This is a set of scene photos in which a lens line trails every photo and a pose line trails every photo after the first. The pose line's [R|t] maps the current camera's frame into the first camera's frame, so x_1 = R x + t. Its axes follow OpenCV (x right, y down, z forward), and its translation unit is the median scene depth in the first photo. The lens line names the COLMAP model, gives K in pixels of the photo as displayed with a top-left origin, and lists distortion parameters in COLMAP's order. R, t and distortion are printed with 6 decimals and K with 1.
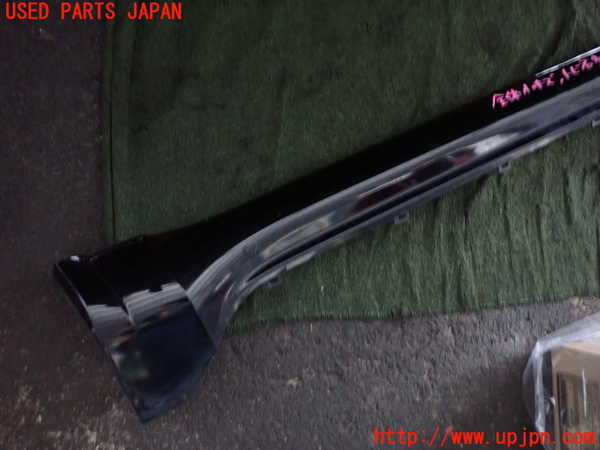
lens RADIAL K [[418.6, 0, 302.6], [0, 418.6, 223.7], [0, 0, 1]] dist [0.006155, 0.000476]
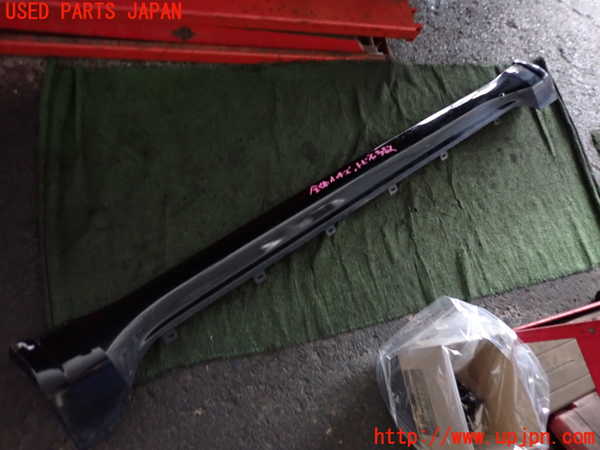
lens RADIAL K [[442.8, 0, 300.0], [0, 442.8, 225.0], [0, 0, 1]] dist [0.008049, -0.001821]
pose [[0.979936, -0.173829, 0.097513, 0.240527], [0.191995, 0.954619, -0.227687, 0.176837], [-0.053509, 0.241840, 0.968840, -0.498287]]
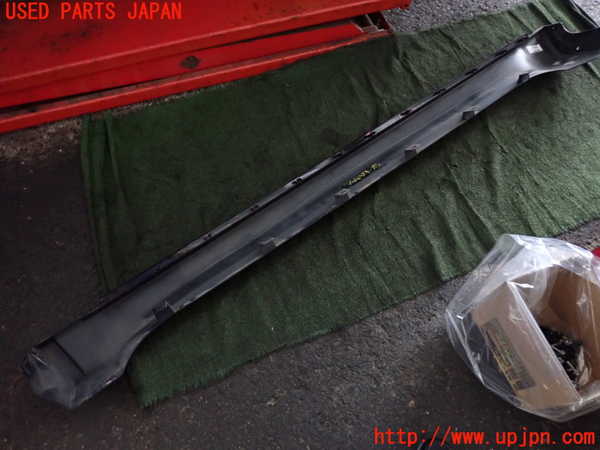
lens RADIAL K [[442.8, 0, 300.0], [0, 442.8, 225.0], [0, 0, 1]] dist [0.008049, -0.001821]
pose [[0.916097, -0.398963, -0.039929, 0.313865], [0.358983, 0.860479, -0.361534, 0.399118], [0.178596, 0.316867, 0.931504, -0.428096]]
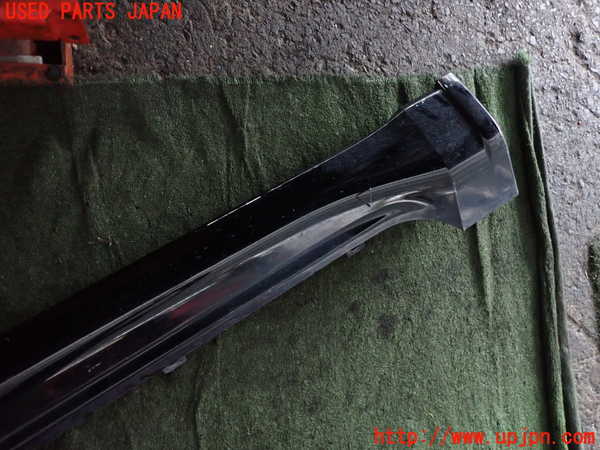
lens RADIAL K [[442.8, 0, 300.0], [0, 442.8, 225.0], [0, 0, 1]] dist [0.008049, -0.001821]
pose [[0.994849, -0.093258, 0.039721, 1.269655], [0.093160, 0.995642, 0.004315, -0.617638], [-0.039950, -0.000592, 0.999202, 0.468668]]
